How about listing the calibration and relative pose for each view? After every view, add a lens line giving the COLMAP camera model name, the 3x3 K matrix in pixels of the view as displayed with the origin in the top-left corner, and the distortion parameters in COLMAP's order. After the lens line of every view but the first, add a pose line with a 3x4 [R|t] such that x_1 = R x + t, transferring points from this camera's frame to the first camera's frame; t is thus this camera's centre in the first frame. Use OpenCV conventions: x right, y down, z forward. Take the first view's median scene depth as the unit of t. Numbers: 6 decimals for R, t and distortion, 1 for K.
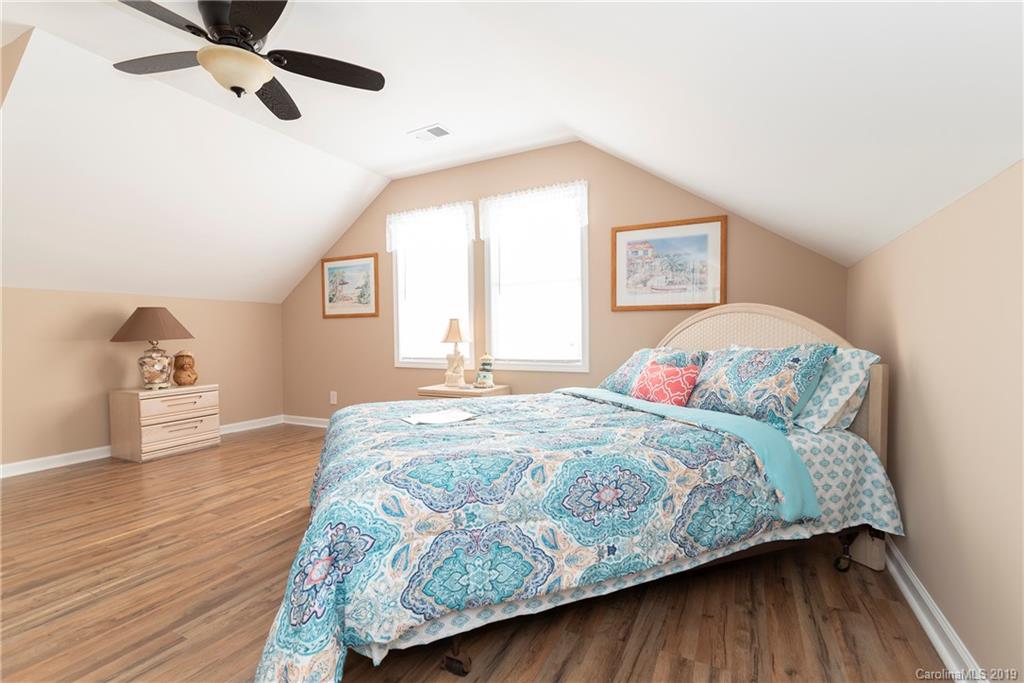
lens RADIAL K [[458.2, 0, 513.7], [0, 458.2, 345.8], [0, 0, 1]] dist [0.013010, -0.000732]
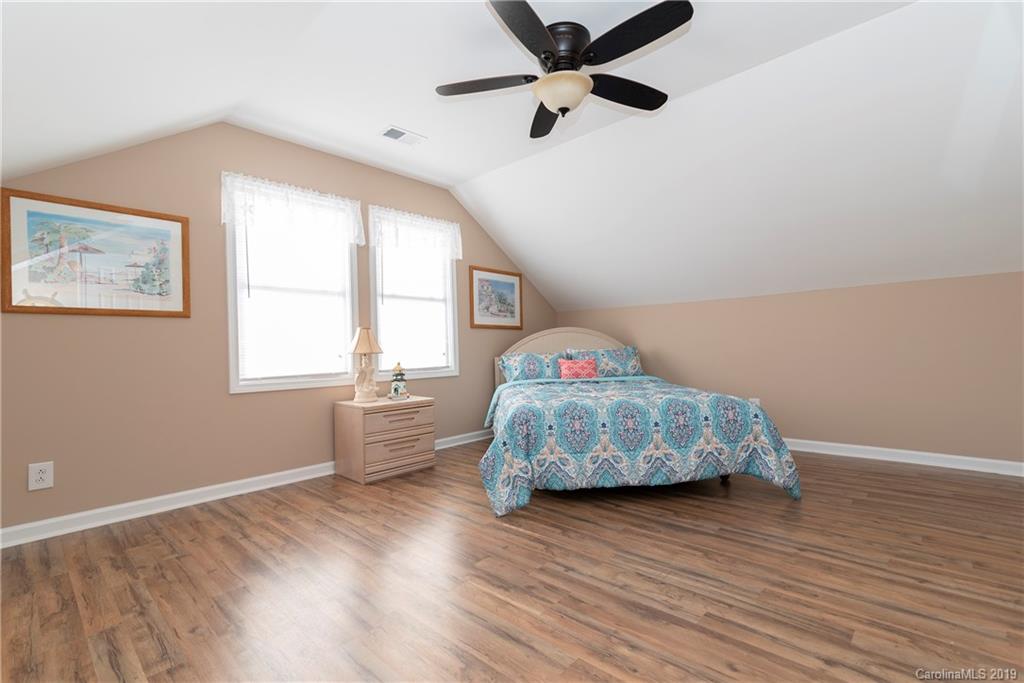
lens RADIAL K [[458.2, 0, 511.2], [0, 458.2, 345.4], [0, 0, 1]] dist [0.013010, -0.000732]
pose [[0.277808, 0.009205, 0.960592, -1.033999], [0.042828, 0.998841, -0.021958, 0.009910], [-0.959681, 0.047240, 0.277092, 0.526545]]
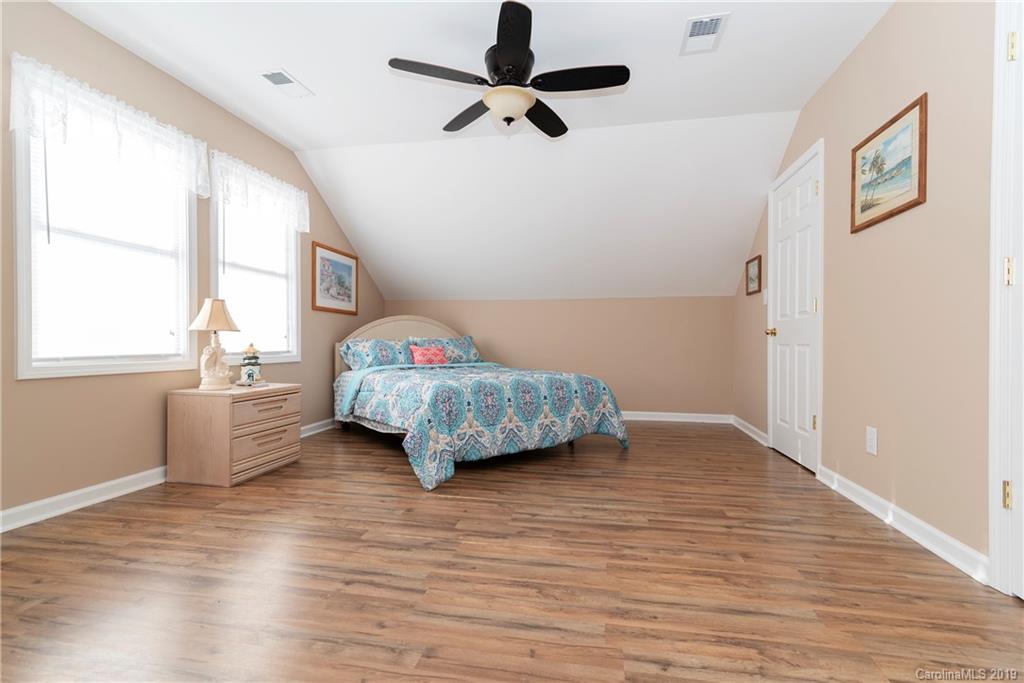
lens RADIAL K [[458.2, 0, 510.9], [0, 458.2, 346.5], [0, 0, 1]] dist [0.013010, -0.000732]
pose [[-0.270312, -0.000744, 0.962772, -1.101253], [0.019436, 0.999792, 0.006229, 0.025321], [-0.962577, 0.020396, -0.270241, 0.831813]]
